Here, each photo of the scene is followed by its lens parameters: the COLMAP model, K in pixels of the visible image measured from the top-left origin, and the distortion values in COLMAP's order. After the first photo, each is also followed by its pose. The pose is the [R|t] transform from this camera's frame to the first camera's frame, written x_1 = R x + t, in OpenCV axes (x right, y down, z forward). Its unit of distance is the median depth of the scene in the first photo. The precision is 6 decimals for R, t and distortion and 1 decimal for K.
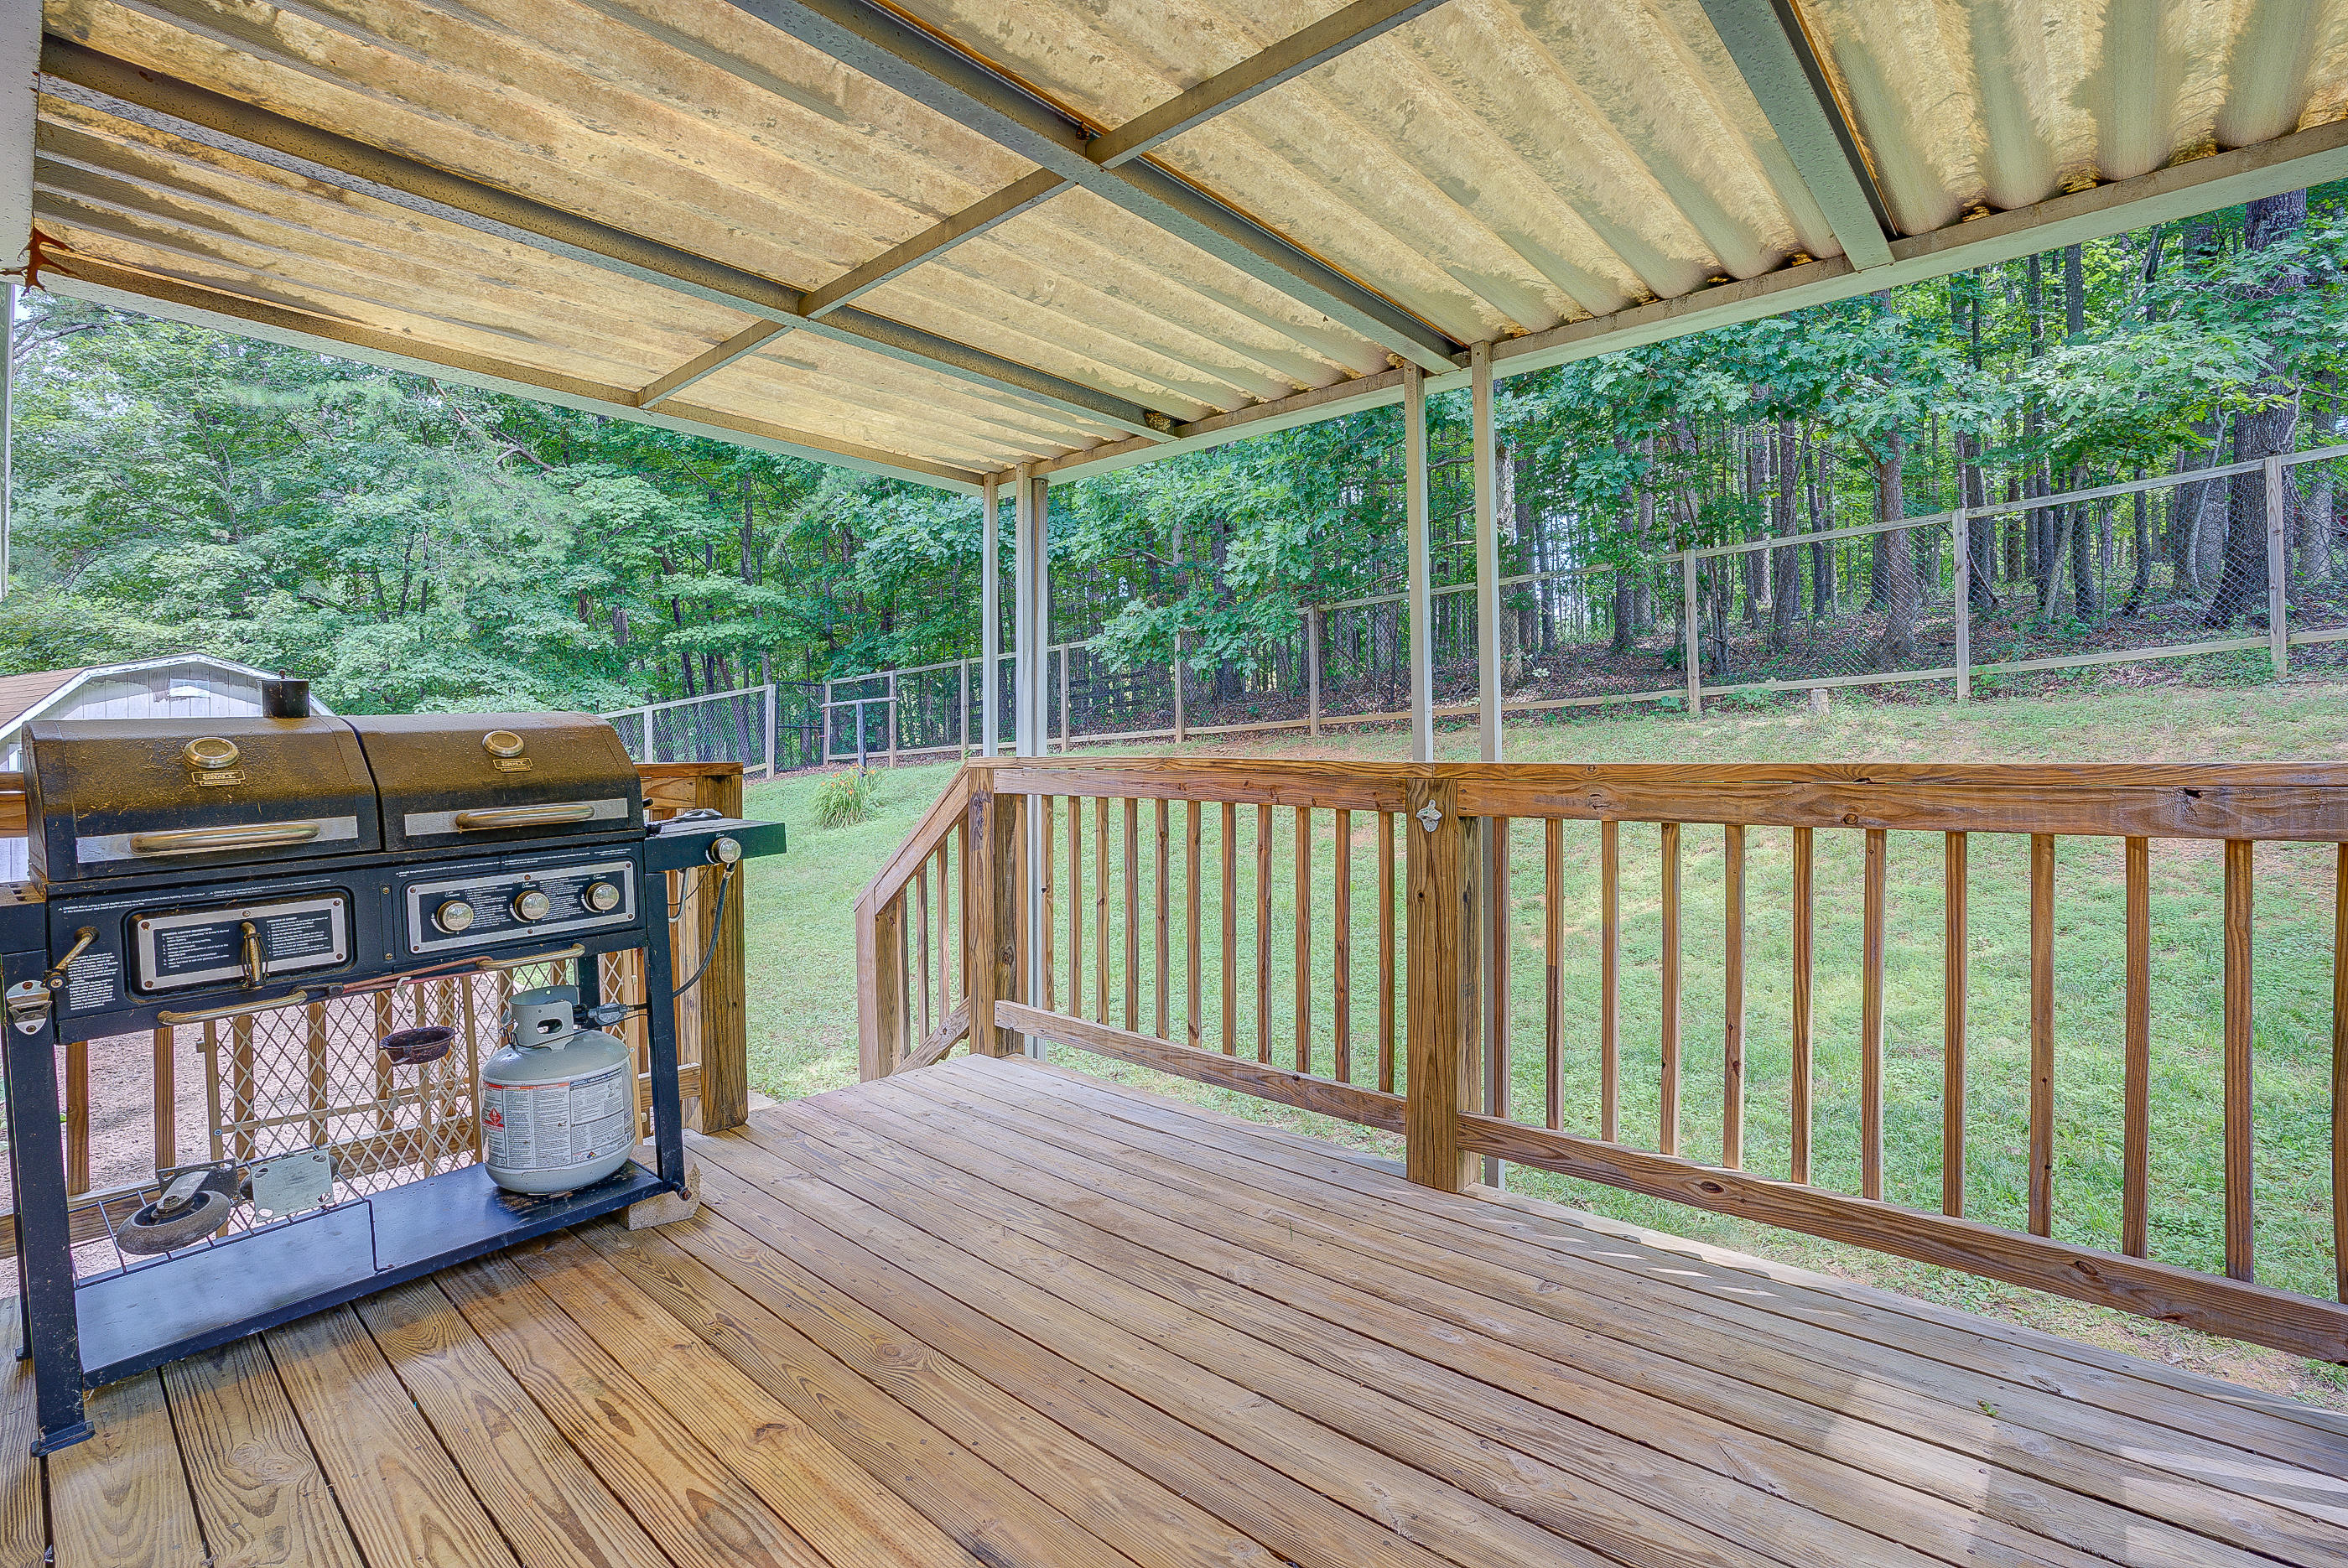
lens RADIAL K [[1078.7, 0, 1180.4], [0, 1078.7, 758.5], [0, 0, 1]] dist [-0.022282, -0.000026]
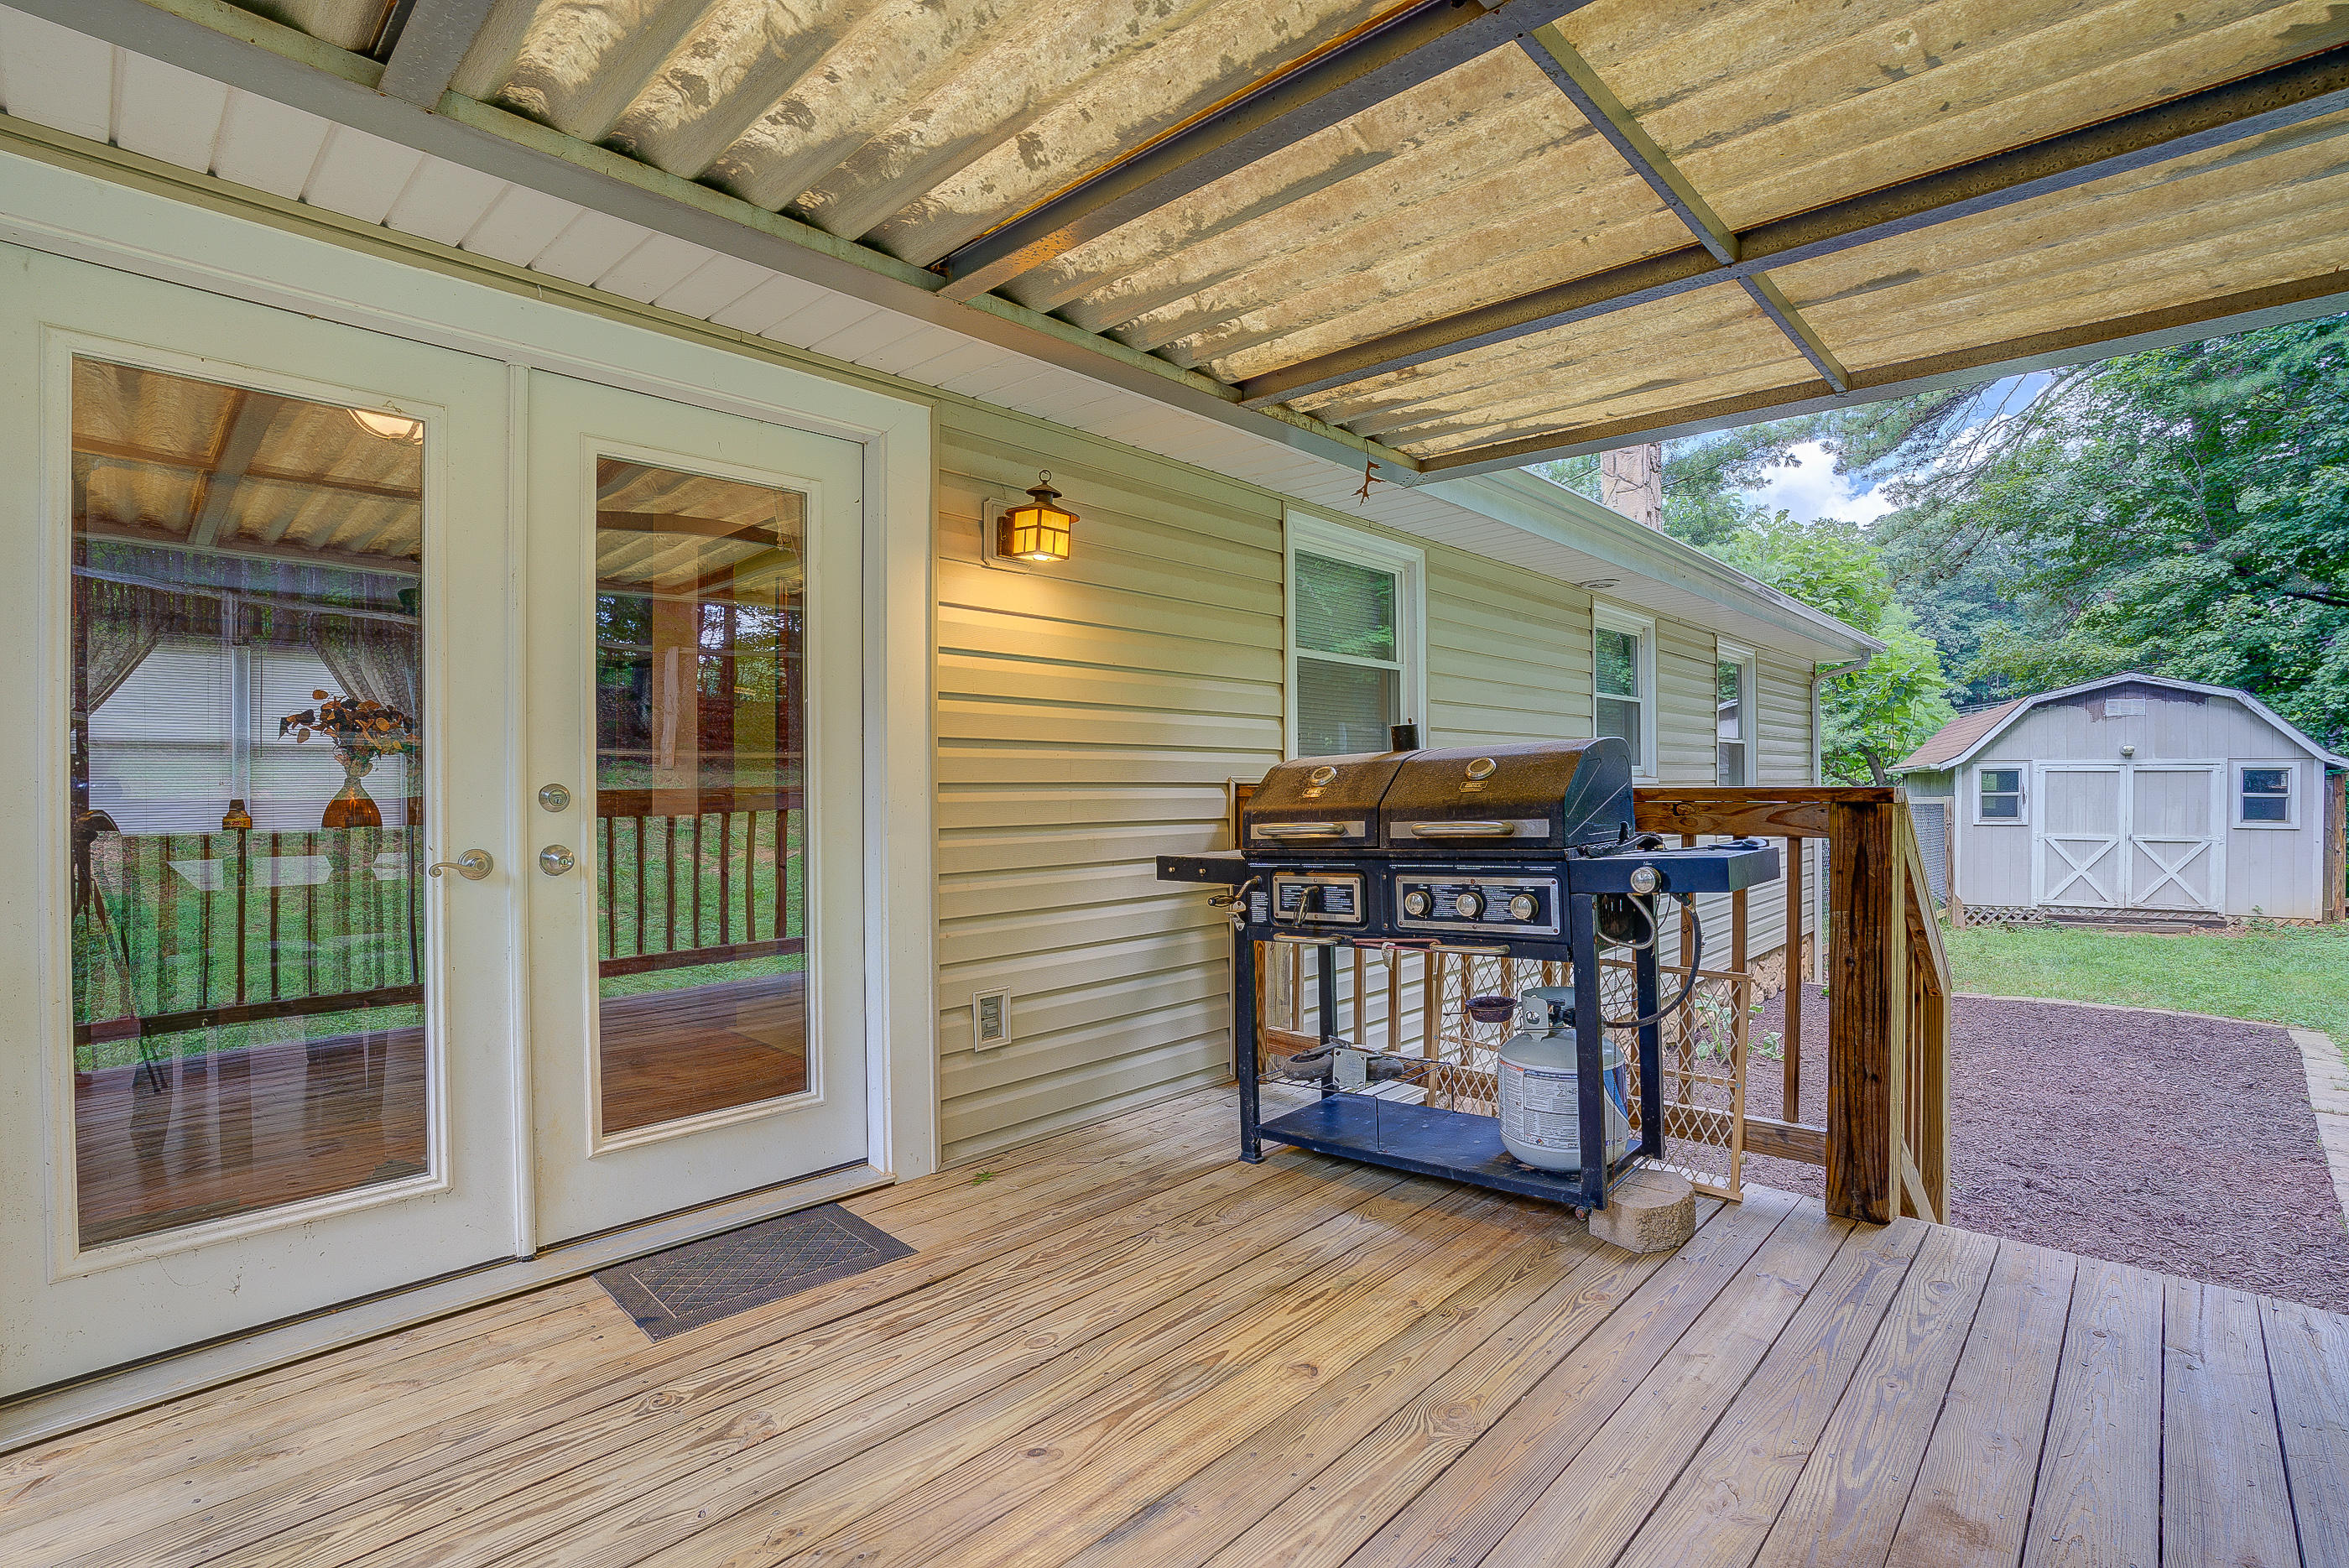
lens RADIAL K [[1096.7, 0, 1214.0], [0, 1096.7, 769.7], [0, 0, 1]] dist [-0.073255, 0.027446]
pose [[-0.001011, -0.002925, -0.999995, 0.647363], [-0.001098, 0.999995, -0.002924, -0.008947], [0.999999, 0.001095, -0.001015, 0.769729]]
